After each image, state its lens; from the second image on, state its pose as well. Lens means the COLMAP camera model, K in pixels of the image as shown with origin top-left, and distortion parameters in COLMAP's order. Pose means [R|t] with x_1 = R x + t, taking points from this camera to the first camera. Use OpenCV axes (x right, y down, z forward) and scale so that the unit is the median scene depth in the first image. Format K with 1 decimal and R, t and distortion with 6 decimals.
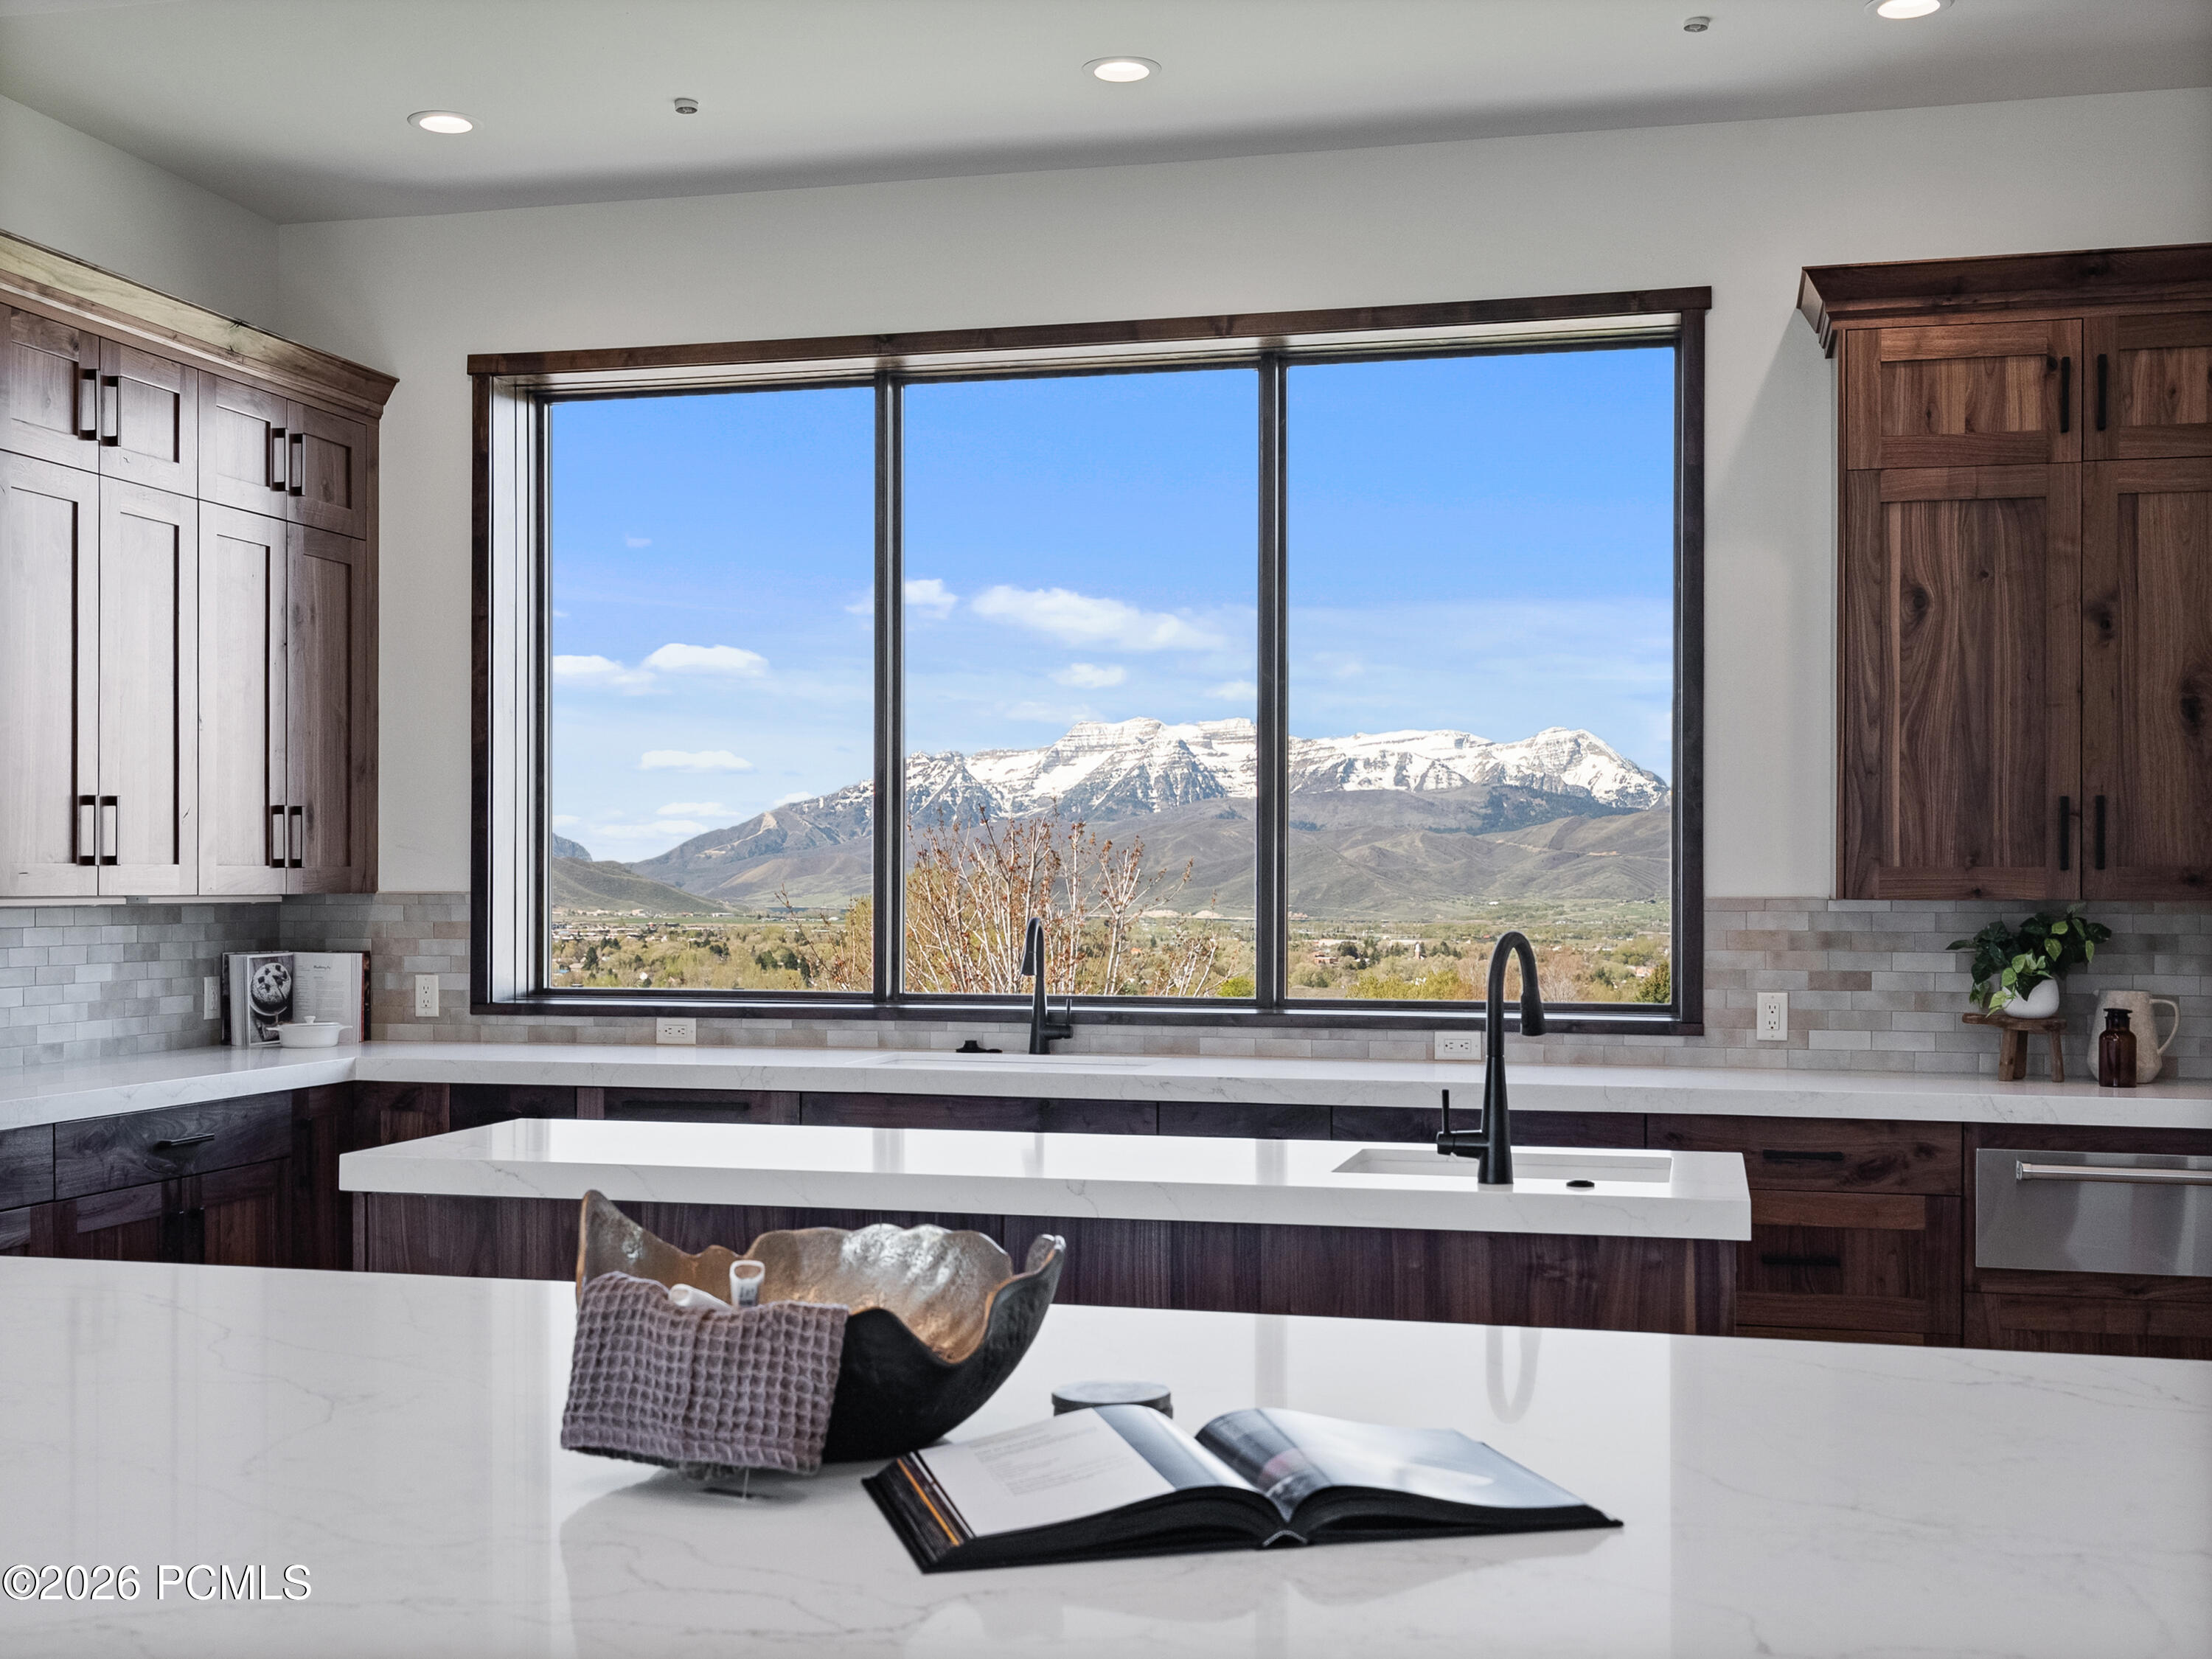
lens RADIAL K [[2462.3, 0, 1091.4], [0, 2462.3, 886.6], [0, 0, 1]] dist [0.005996, 0.000000]
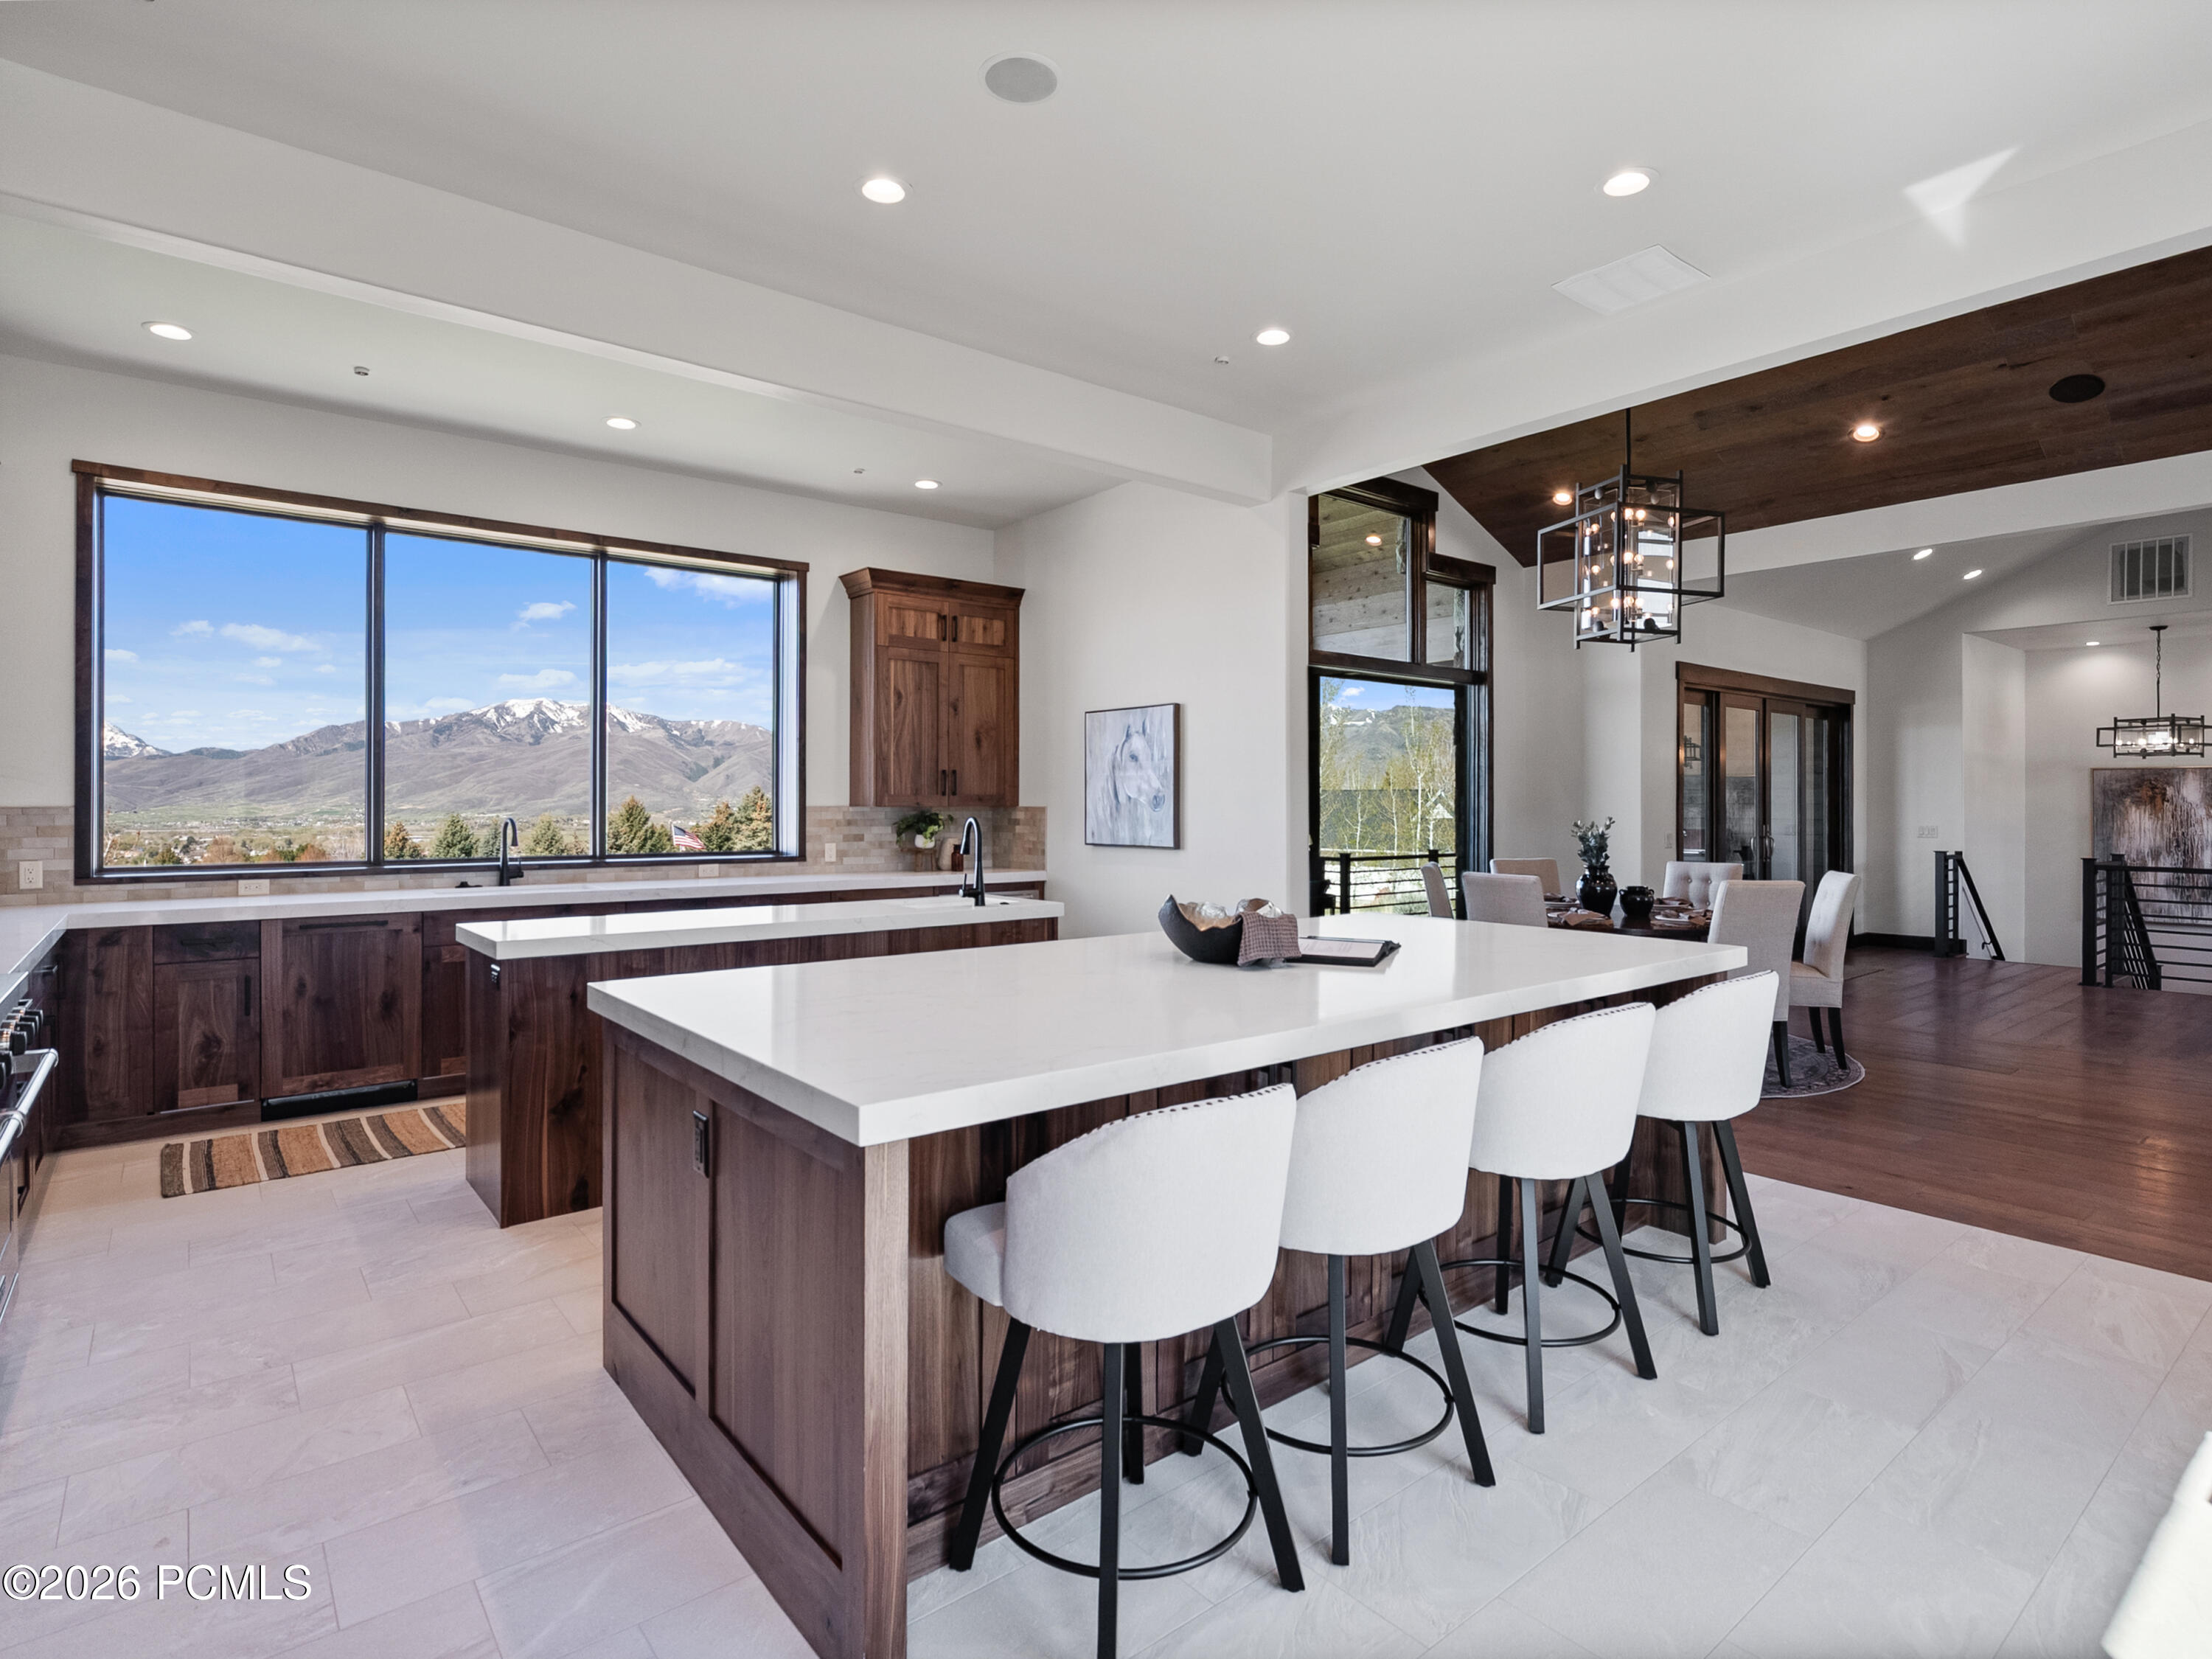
lens RADIAL K [[1131.2, 0, 1121.5], [0, 1131.2, 808.5], [0, 0, 1]] dist [-0.010827, 0.006545]
pose [[0.595717, -0.004567, 0.803182, -0.444797], [0.000077, 0.999984, 0.005628, -0.000065], [-0.803195, -0.003291, 0.595707, 0.062350]]
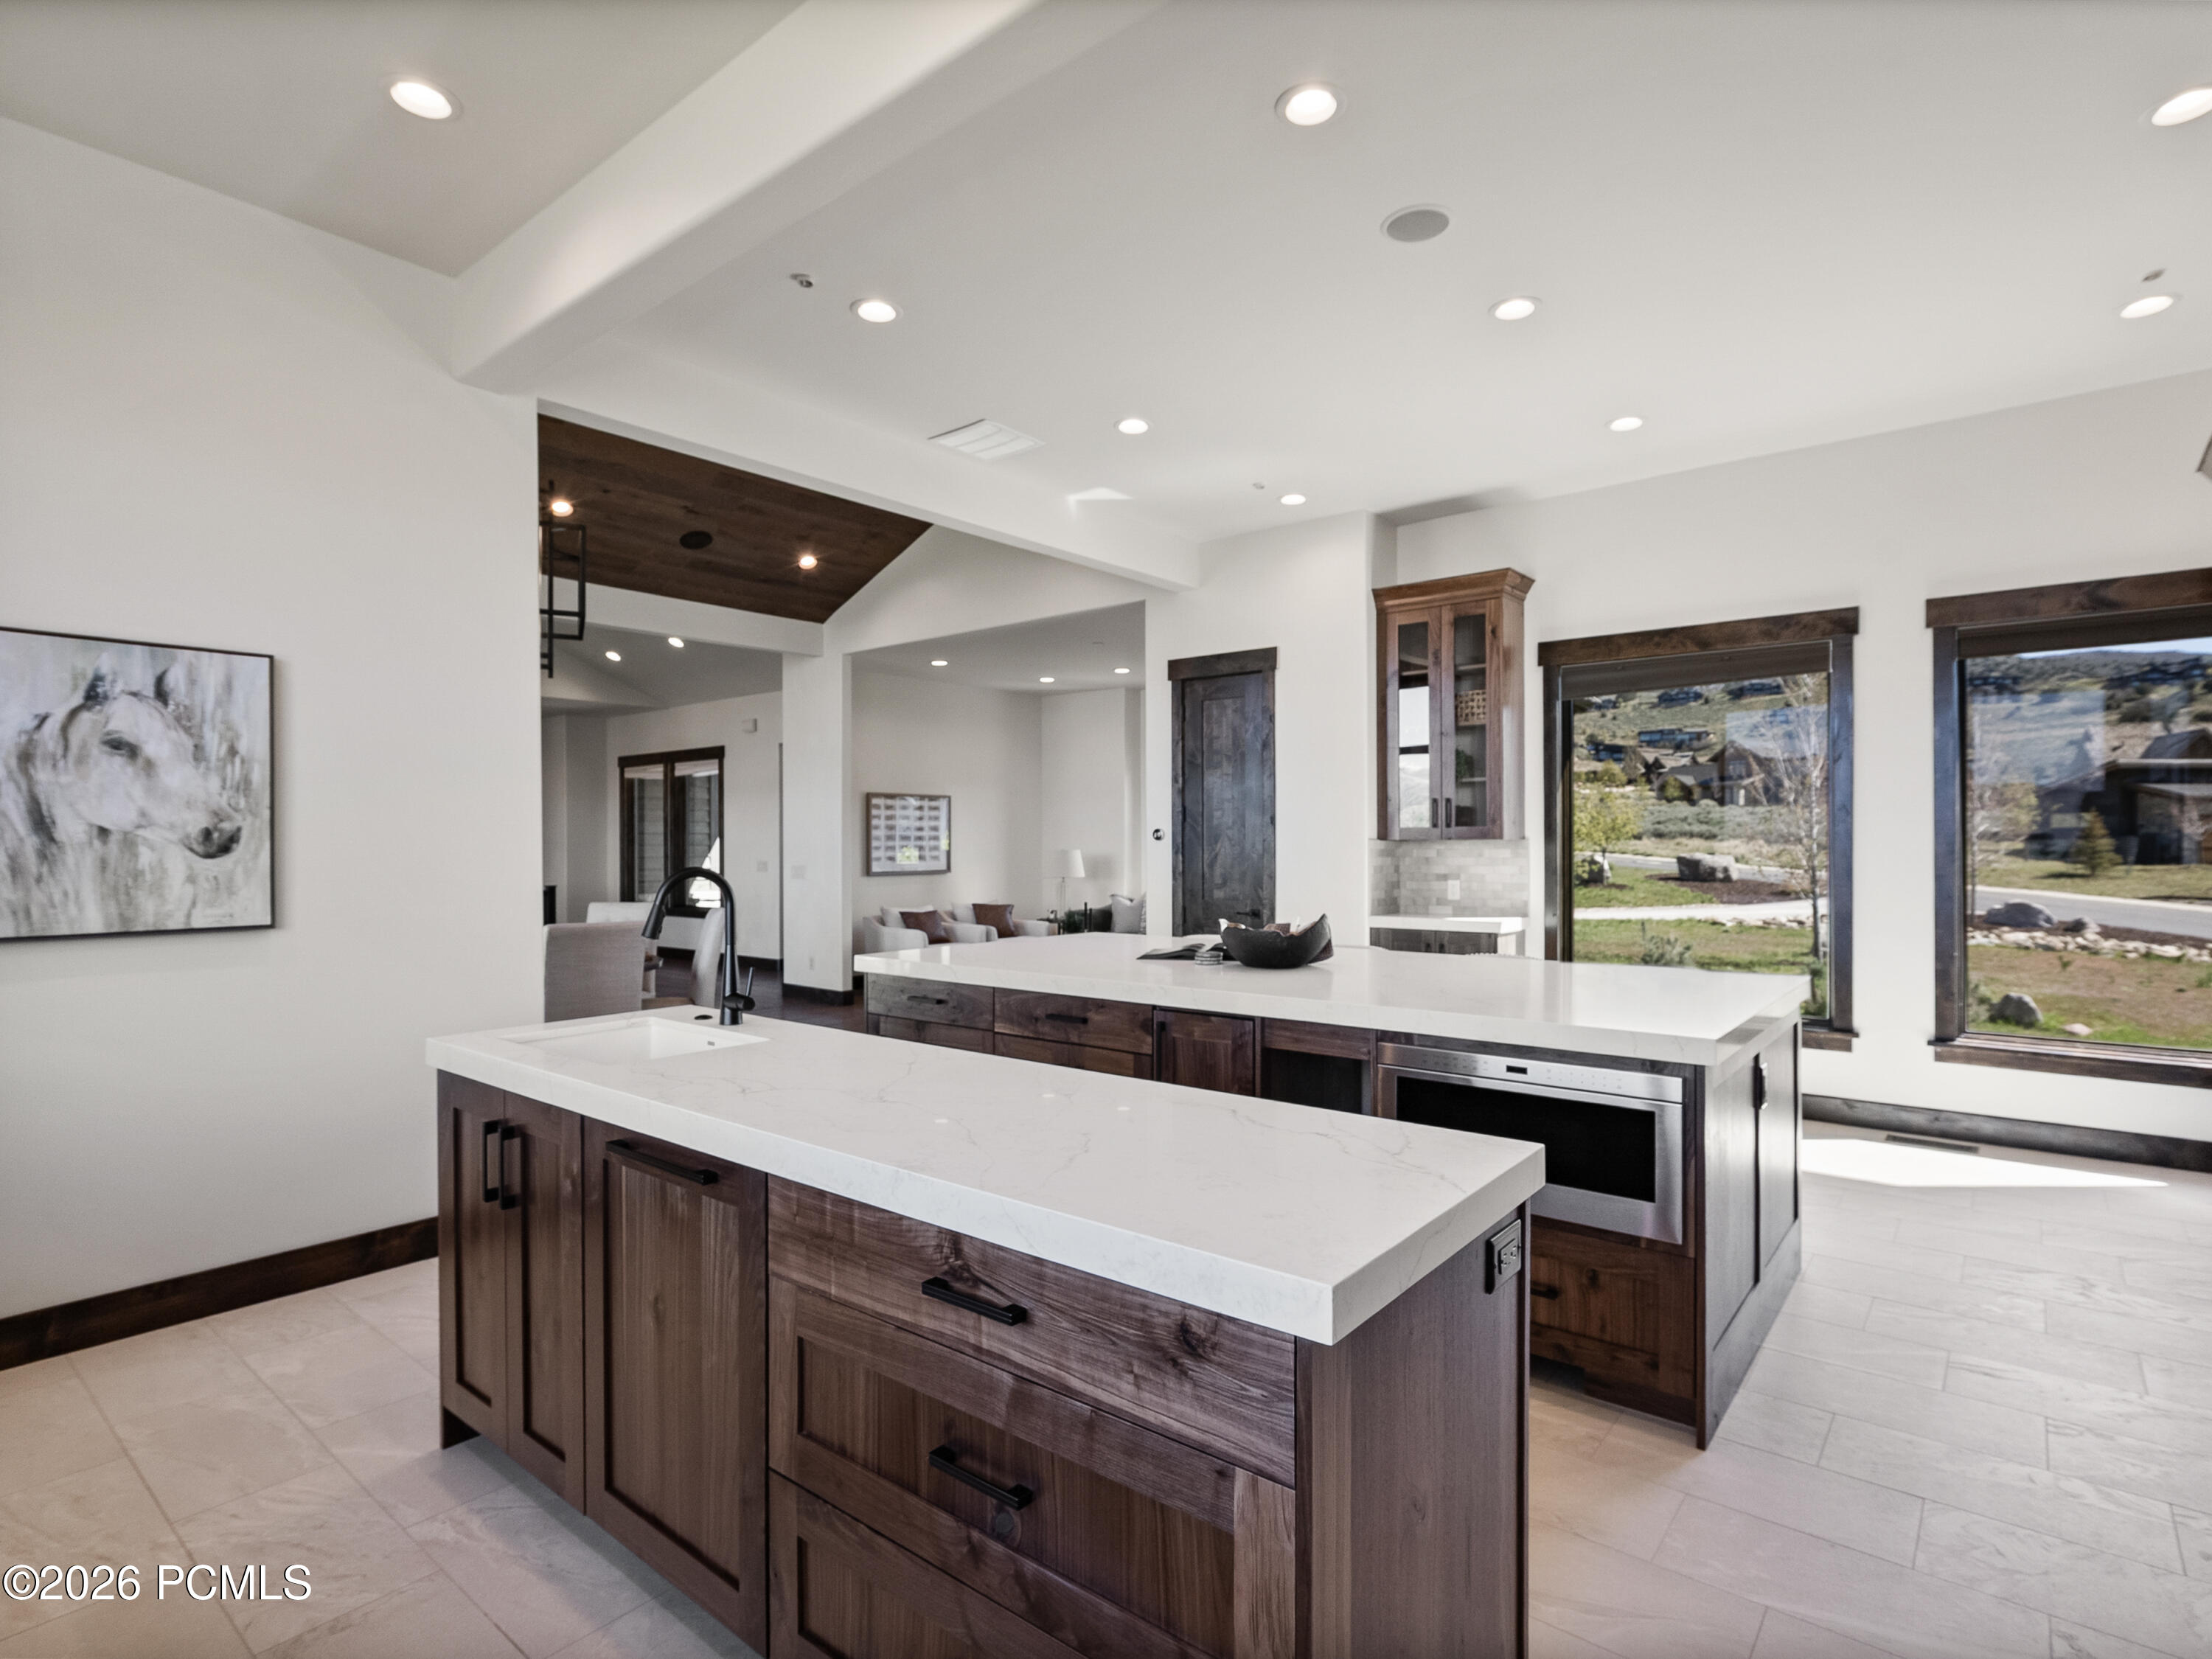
lens RADIAL K [[1131.2, 0, 1107.0], [0, 1131.2, 850.7], [0, 0, 1]] dist [-0.010827, 0.006545]
pose [[-0.905763, -0.001238, 0.423784, -0.206722], [0.002934, 0.999953, 0.009192, 0.001283], [-0.423775, 0.009569, -0.905717, 0.903236]]
